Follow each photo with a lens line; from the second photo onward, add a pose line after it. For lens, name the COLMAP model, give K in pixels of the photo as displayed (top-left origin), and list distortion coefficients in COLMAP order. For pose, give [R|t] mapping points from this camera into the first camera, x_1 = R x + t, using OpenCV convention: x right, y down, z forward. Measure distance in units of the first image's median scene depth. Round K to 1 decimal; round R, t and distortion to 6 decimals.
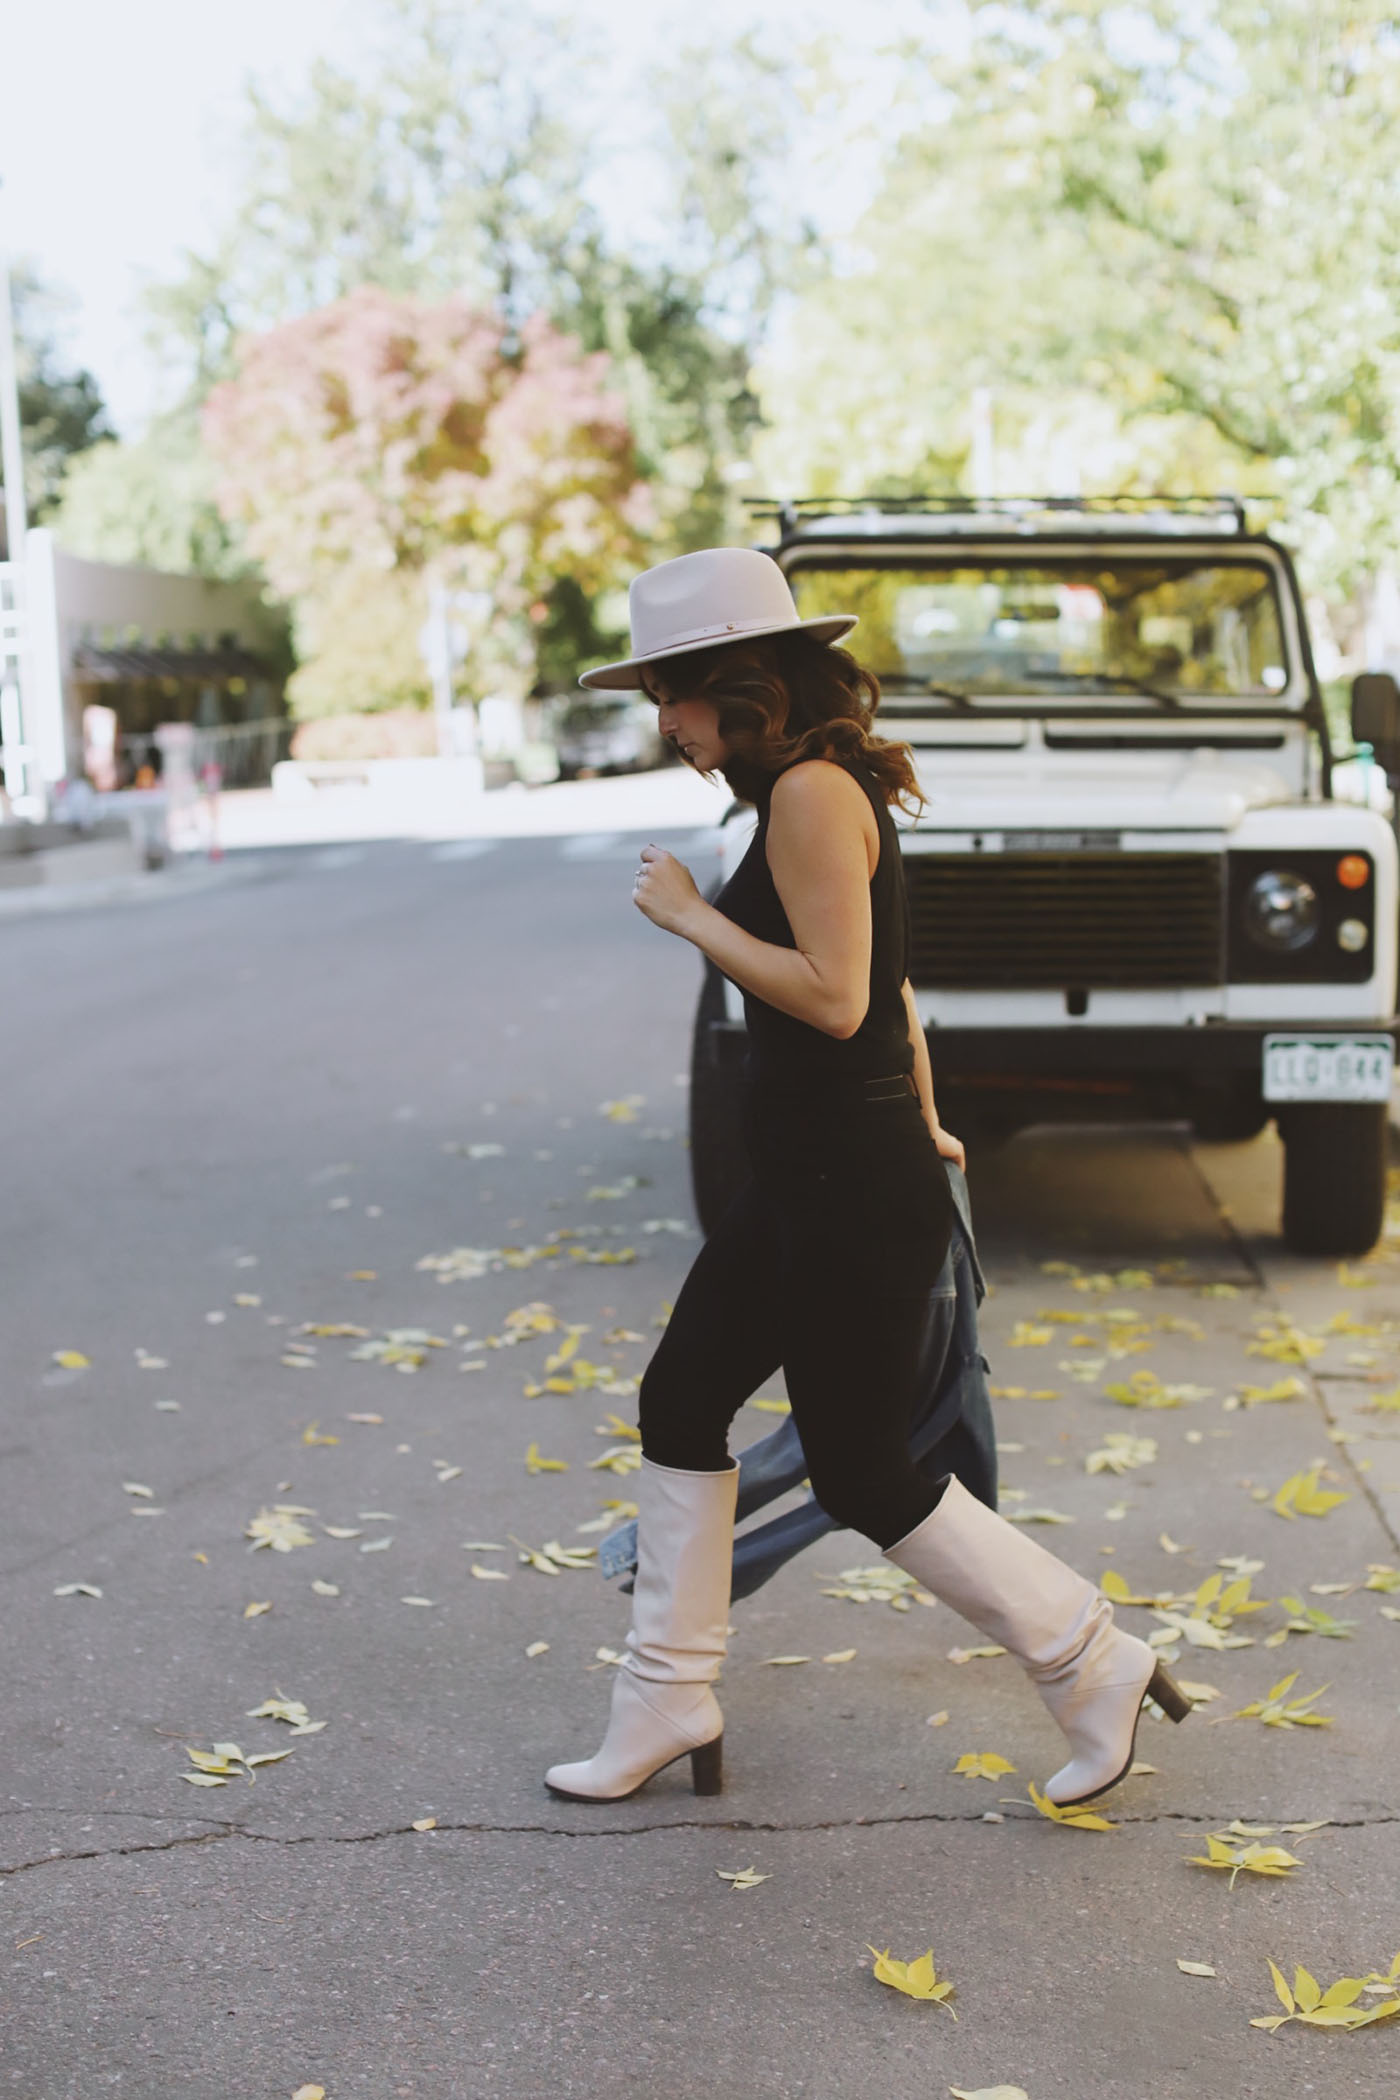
lens RADIAL K [[3335.7, 0, 700.0], [0, 3335.7, 1050.0], [0, 0, 1]] dist [-0.159919, 0.303669]
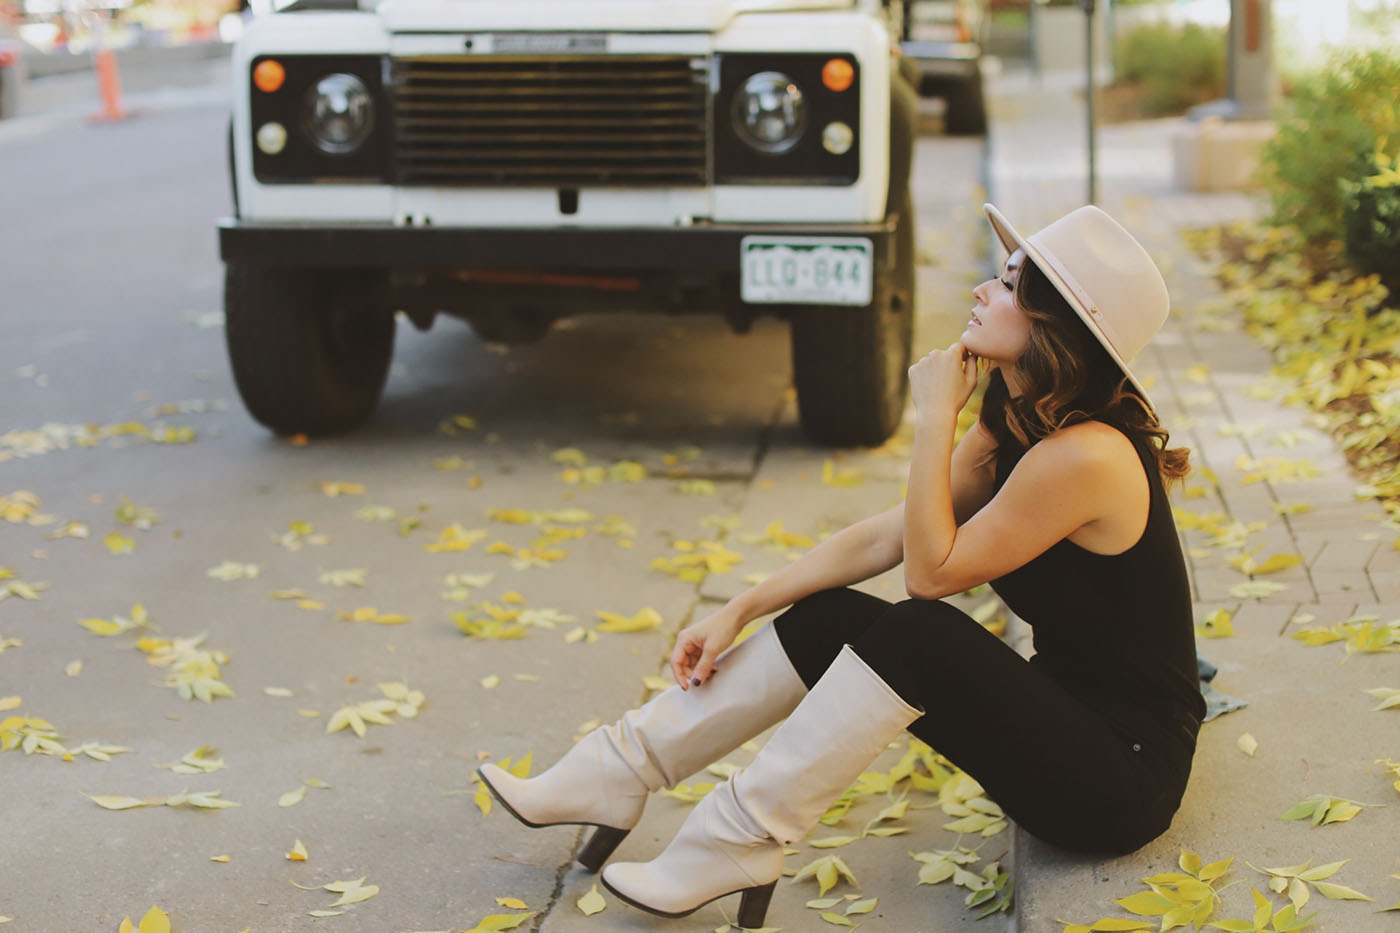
lens RADIAL K [[2266.1, 0, 731.0], [0, 2266.1, 443.3], [0, 0, 1]] dist [-0.148628, 0.279309]
pose [[0.998675, 0.016839, -0.048621, 0.198664], [-0.011680, 0.994455, 0.104508, -0.013781], [0.050111, -0.103802, 0.993335, 0.307188]]
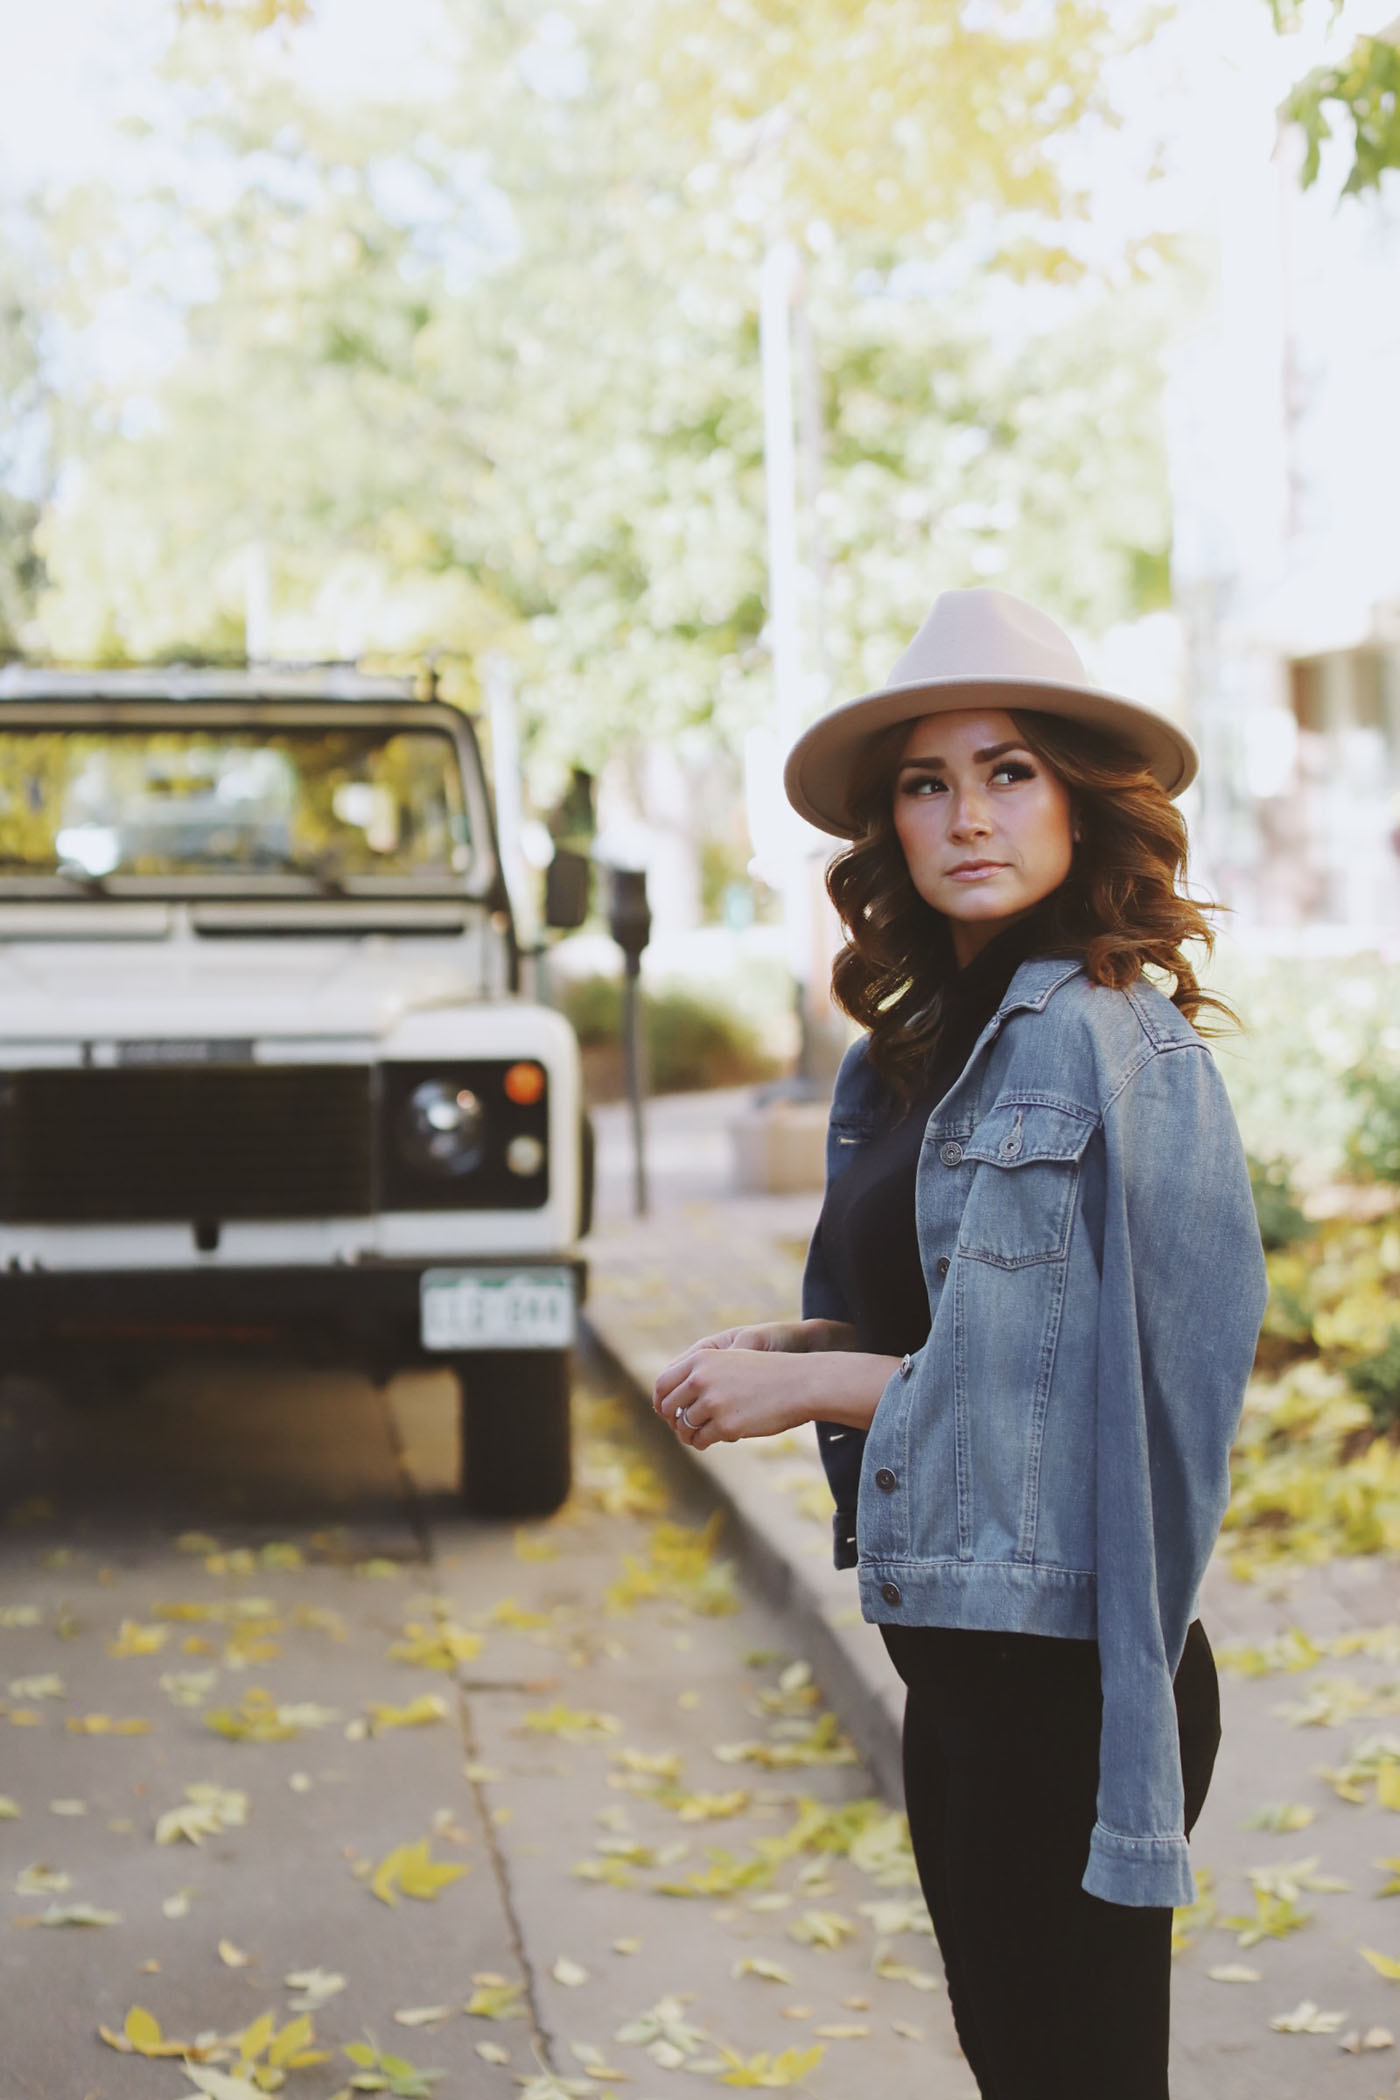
lens RADIAL K [[3297.3, 0, 700.0], [0, 3297.3, 1050.0], [0, 0, 1]] dist [-0.155760, 0.305821]
pose [[0.979562, -0.006390, 0.201039, 0.067762], [0.016024, 0.998798, -0.046330, -0.021314], [-0.200501, 0.048605, 0.978487, 0.140725]]
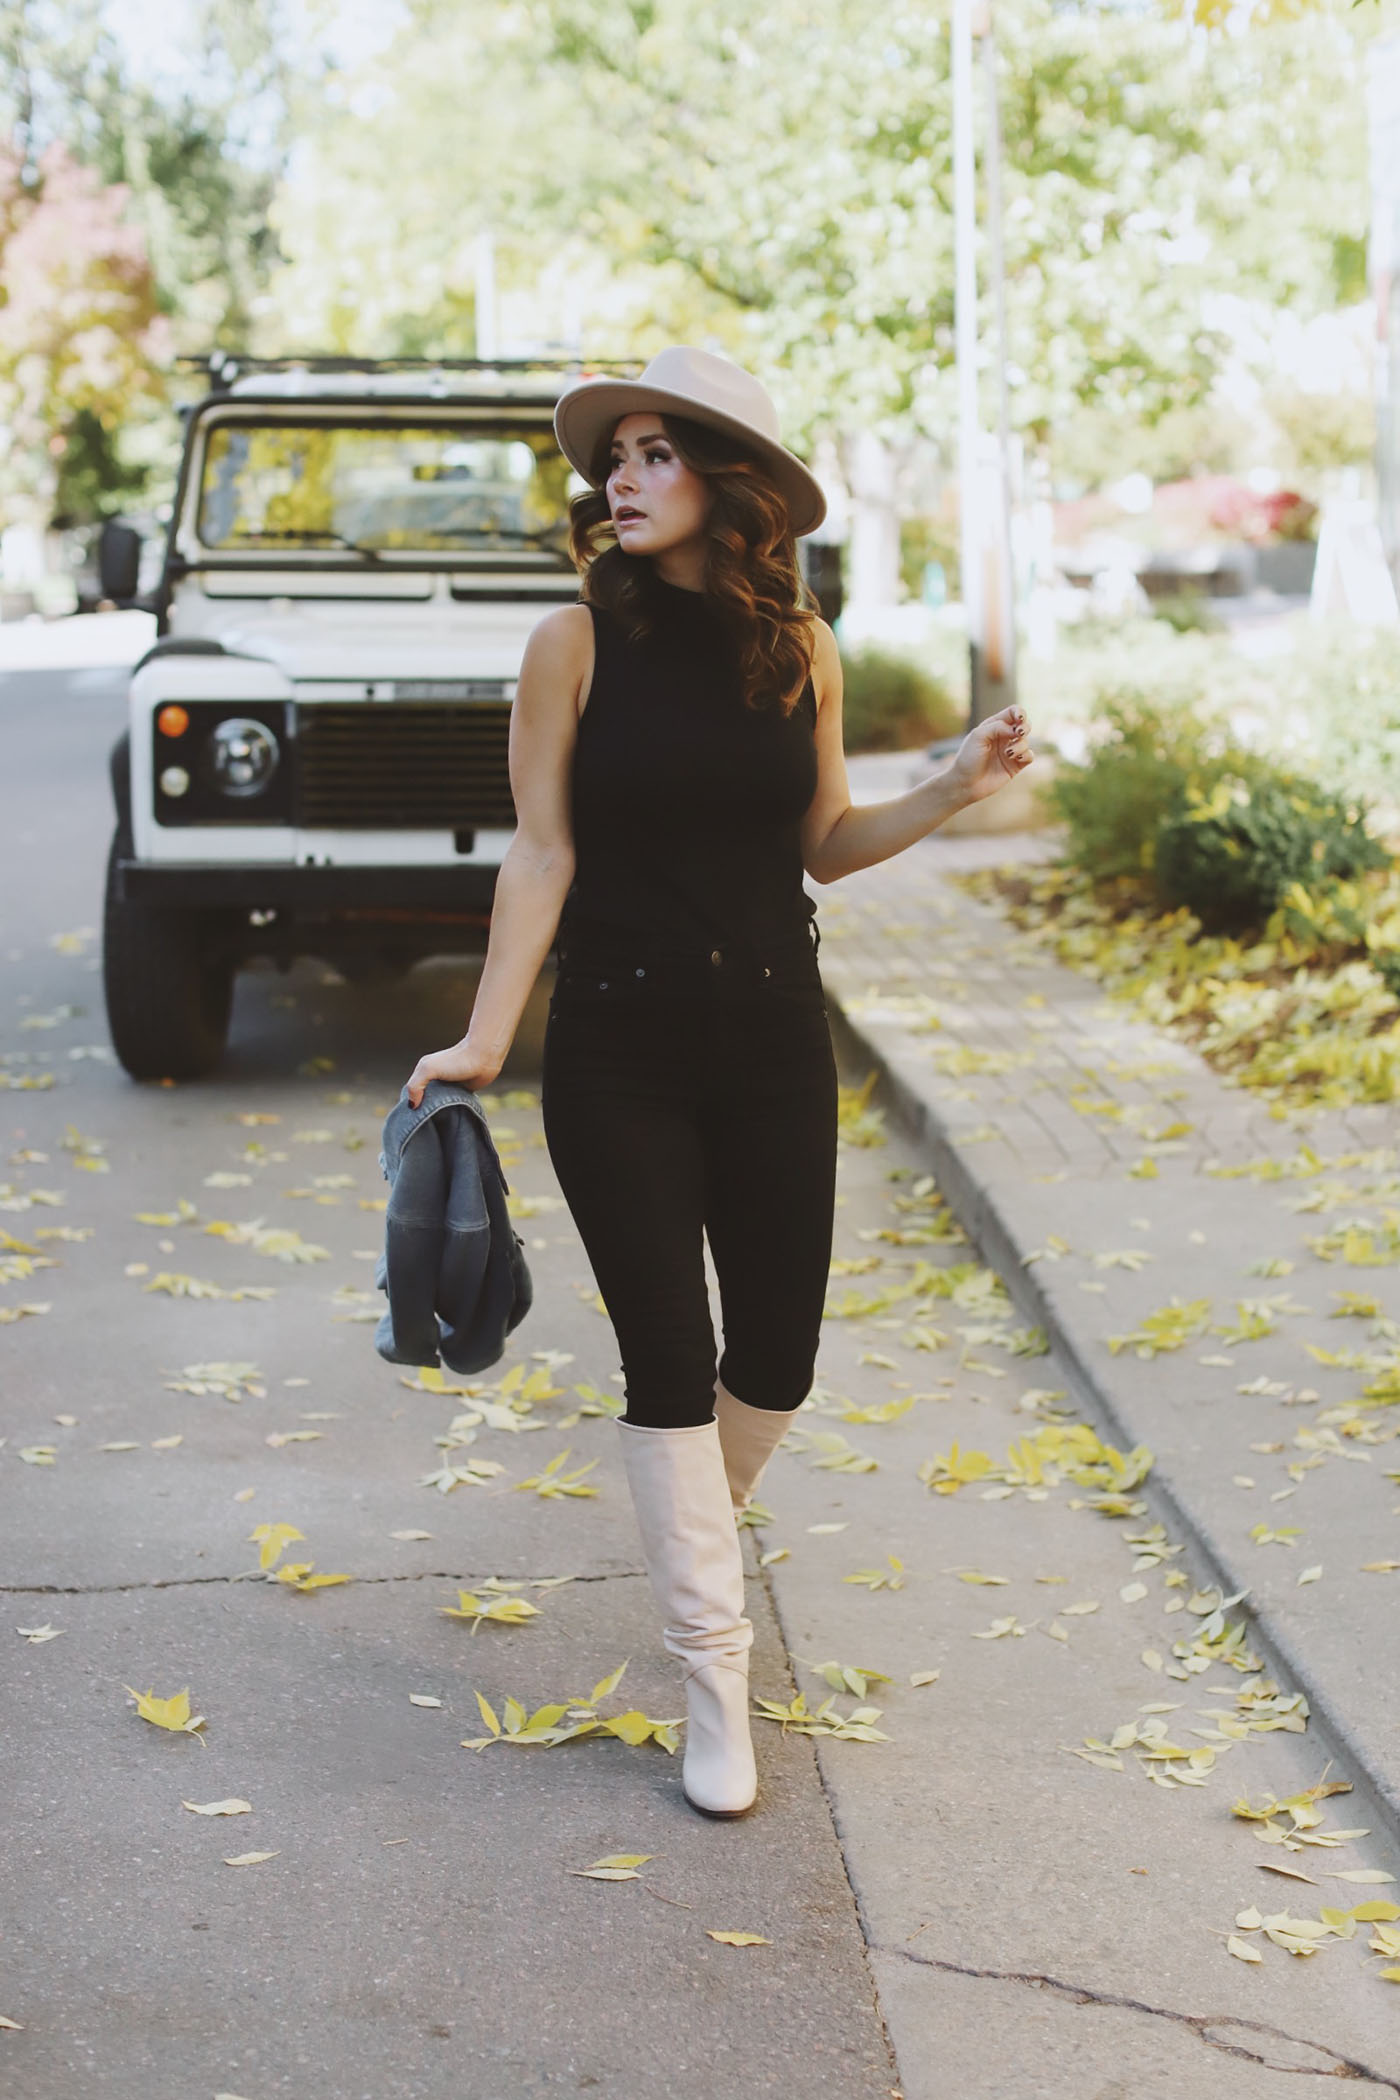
lens RADIAL K [[3297.3, 0, 700.0], [0, 3297.3, 1050.0], [0, 0, 1]] dist [-0.155760, 0.305821]
pose [[0.990563, -0.004911, 0.136967, 0.043164], [-0.002168, 0.998671, 0.051493, -0.002180], [-0.137038, -0.051304, 0.989236, -0.058472]]
